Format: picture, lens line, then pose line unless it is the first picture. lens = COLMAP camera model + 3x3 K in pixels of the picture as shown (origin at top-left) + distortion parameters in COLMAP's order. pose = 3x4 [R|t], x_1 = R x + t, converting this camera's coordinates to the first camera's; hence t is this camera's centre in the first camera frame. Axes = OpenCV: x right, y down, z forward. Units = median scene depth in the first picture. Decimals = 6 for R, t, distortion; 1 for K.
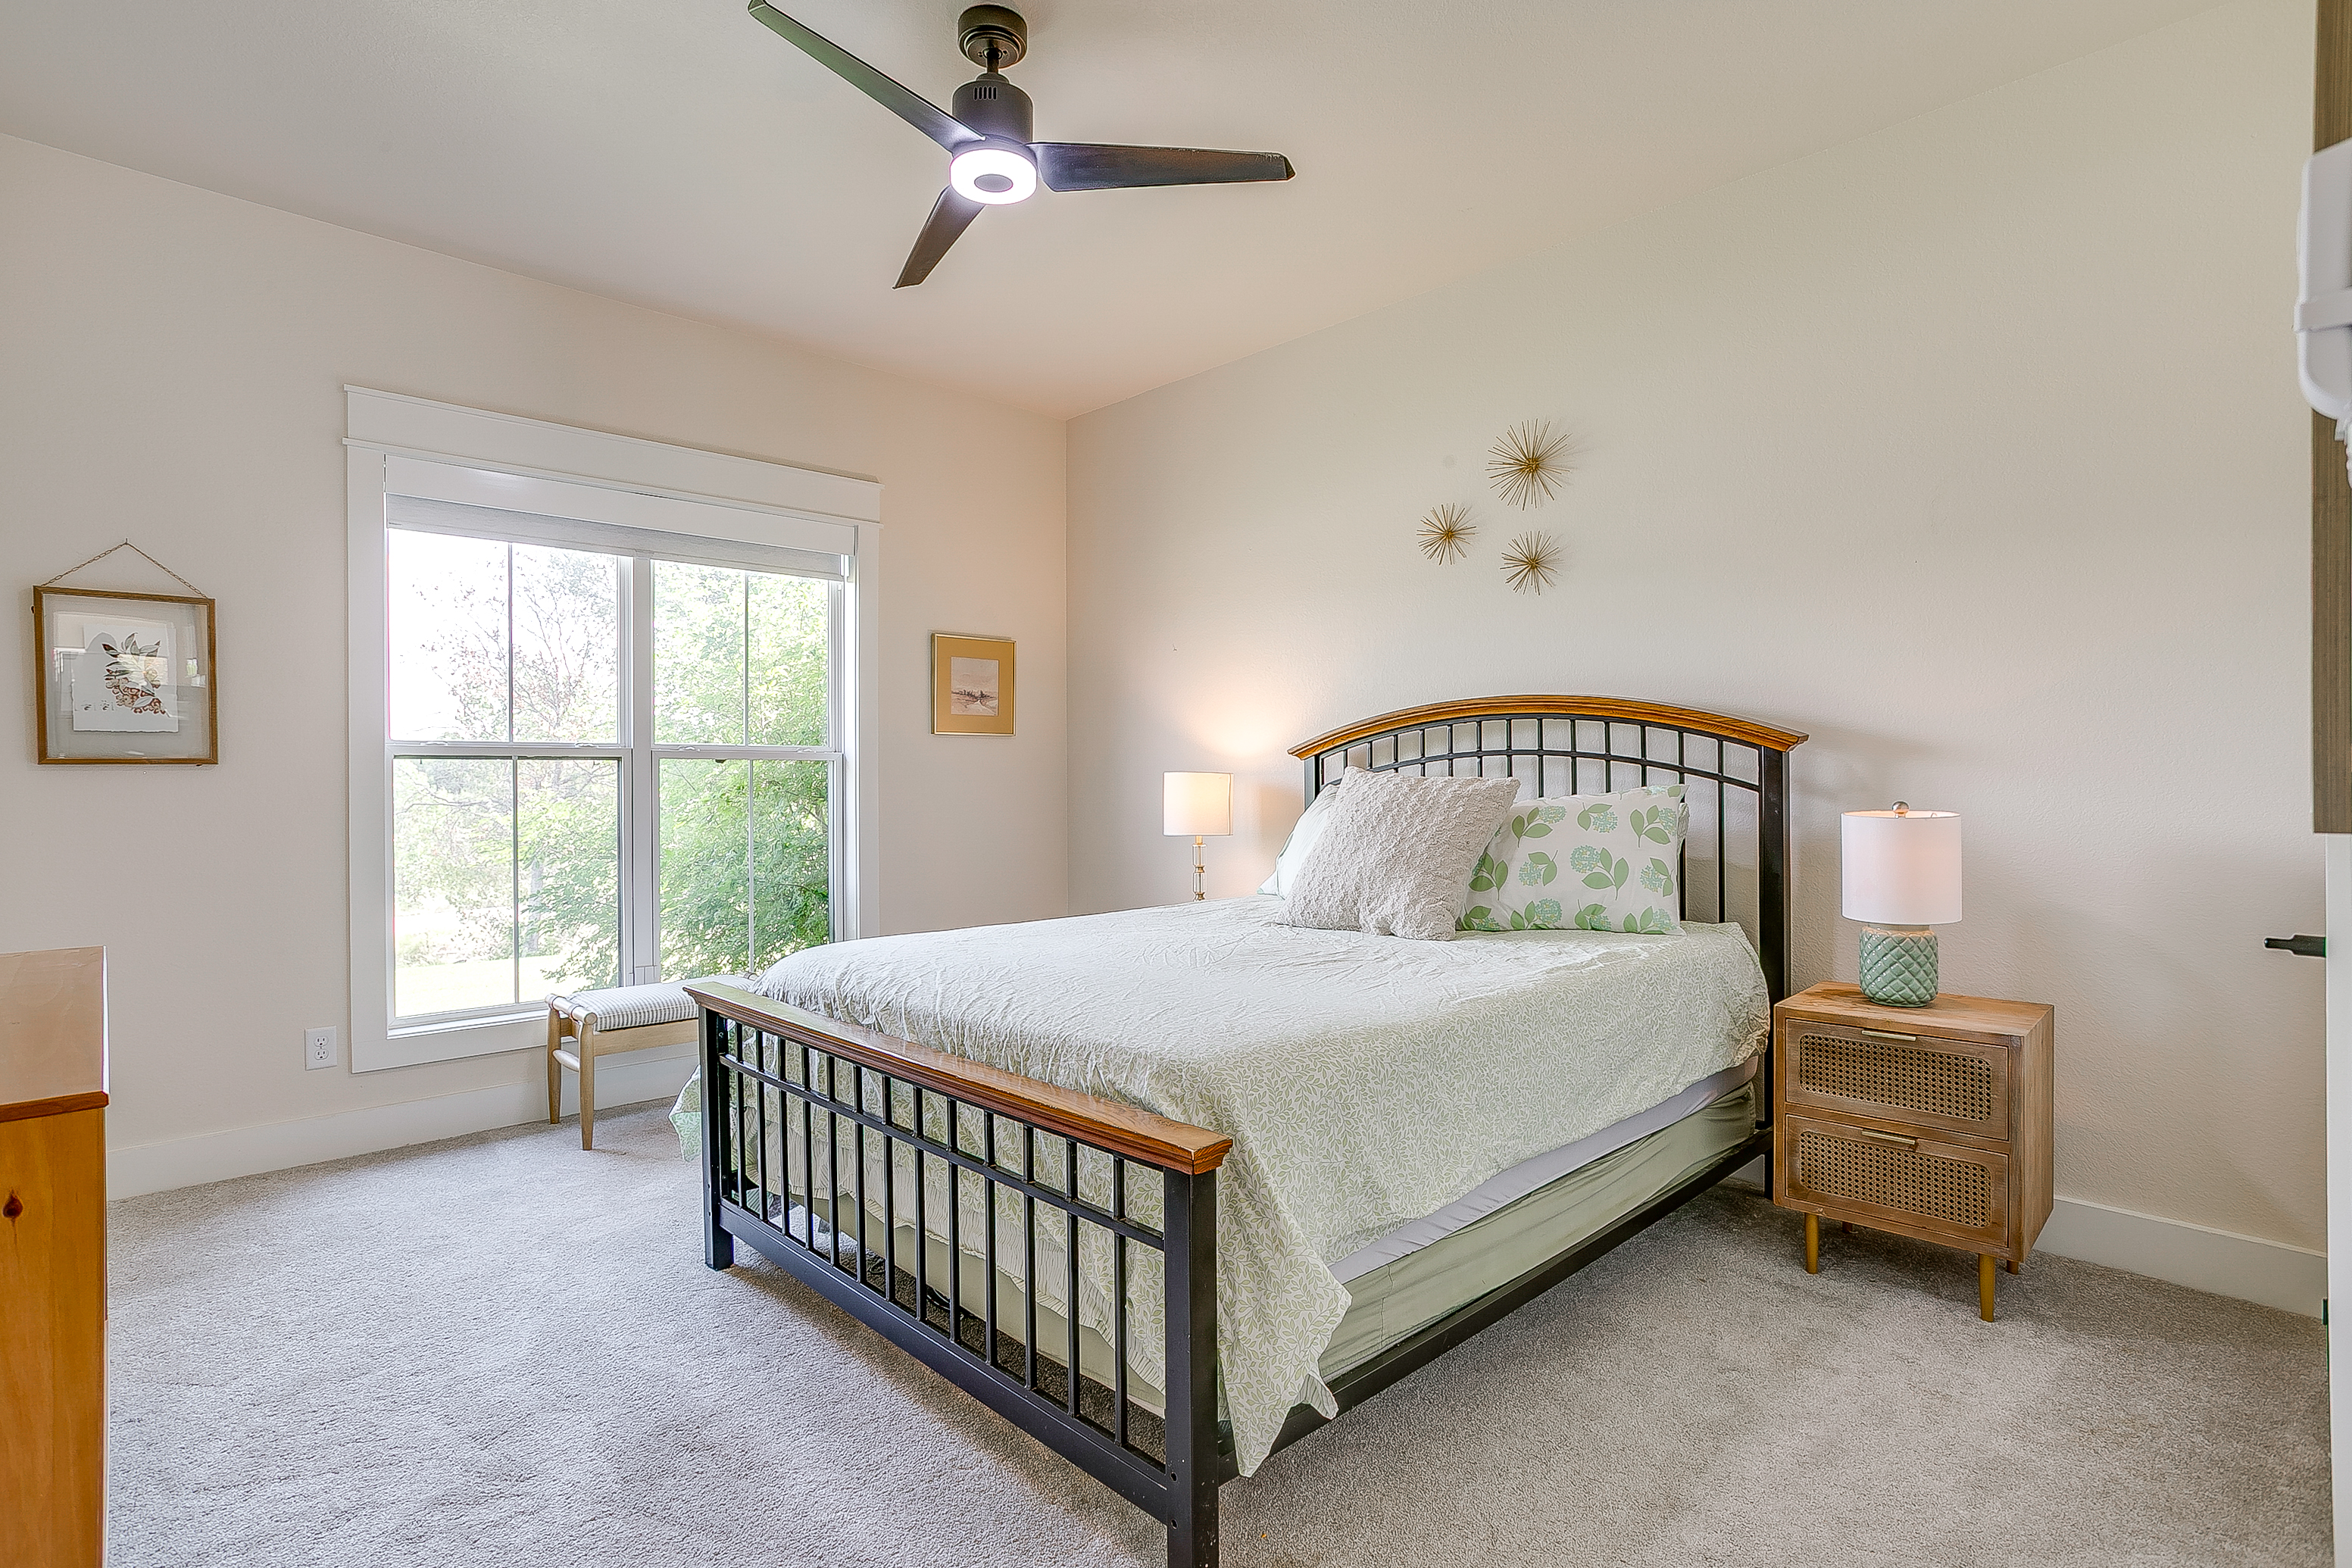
lens RADIAL K [[1132.8, 0, 1170.7], [0, 1132.8, 797.3], [0, 0, 1]] dist [-0.009577, 0.002913]
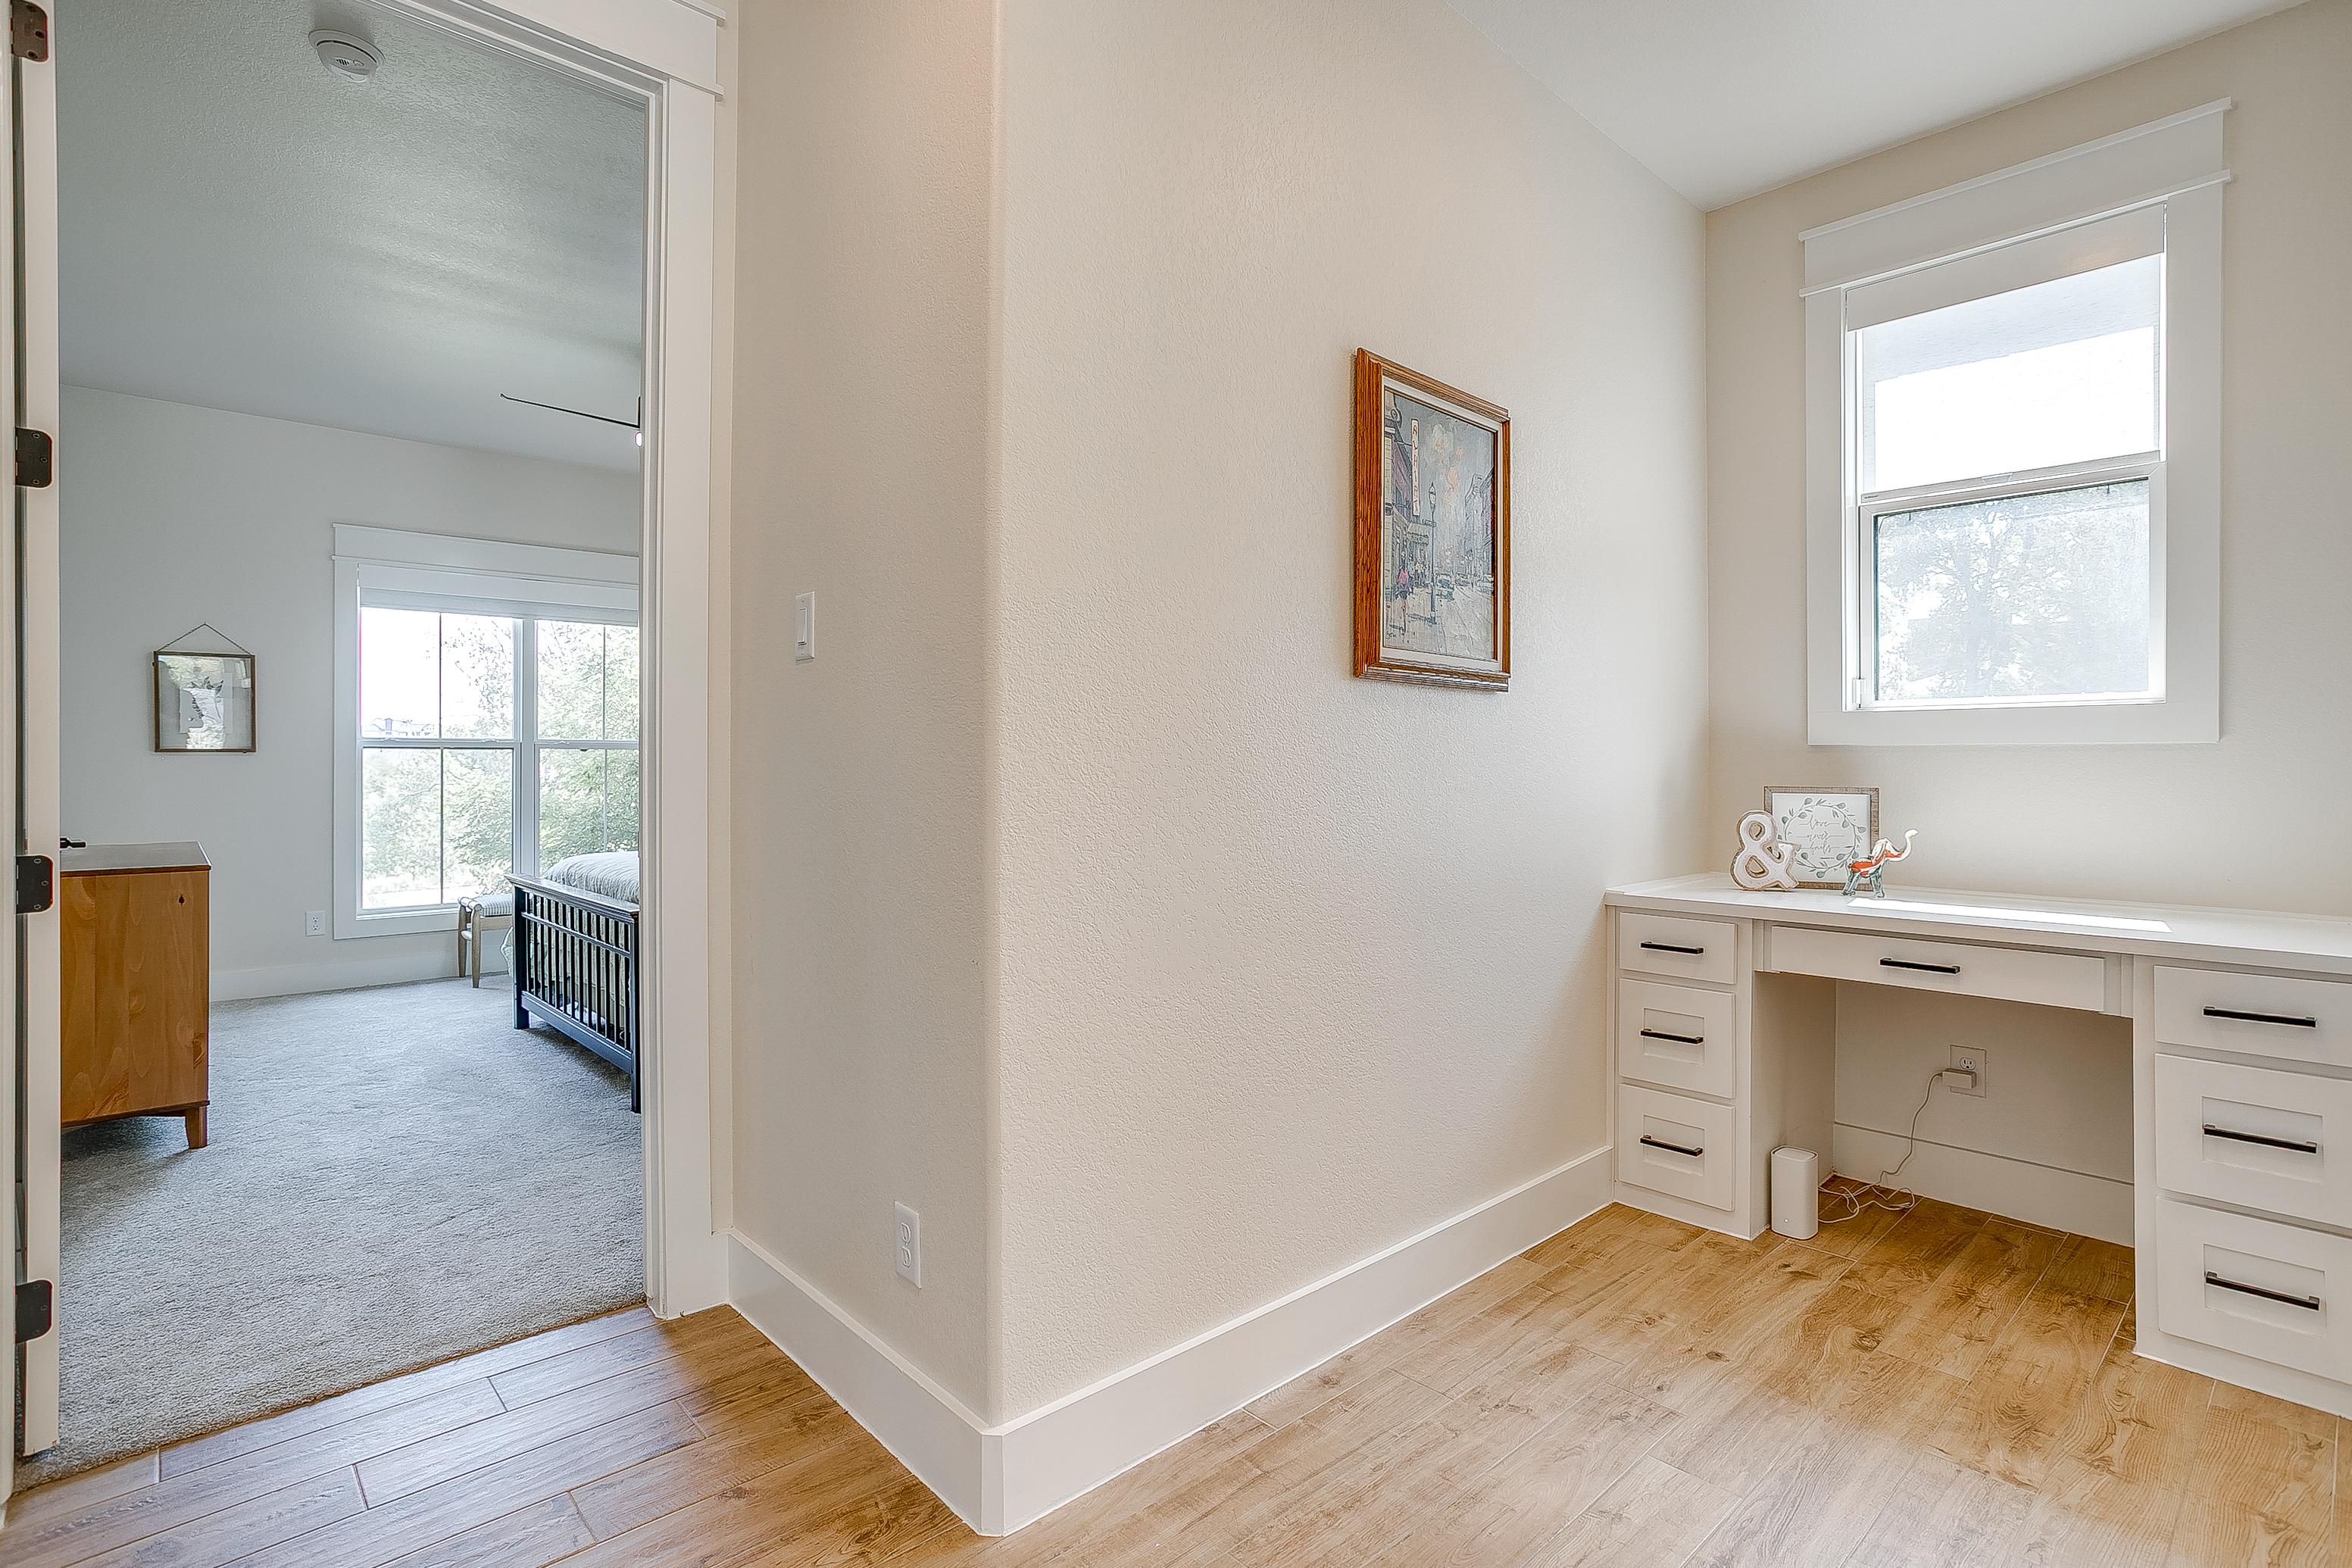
lens RADIAL K [[1132.8, 0, 1182.1], [0, 1132.8, 769.7], [0, 0, 1]] dist [-0.009577, 0.002913]
pose [[0.999795, 0.001609, -0.020182, 0.505102], [-0.001813, 0.999947, -0.010107, 0.009548], [0.020165, 0.010142, 0.999745, -0.579376]]
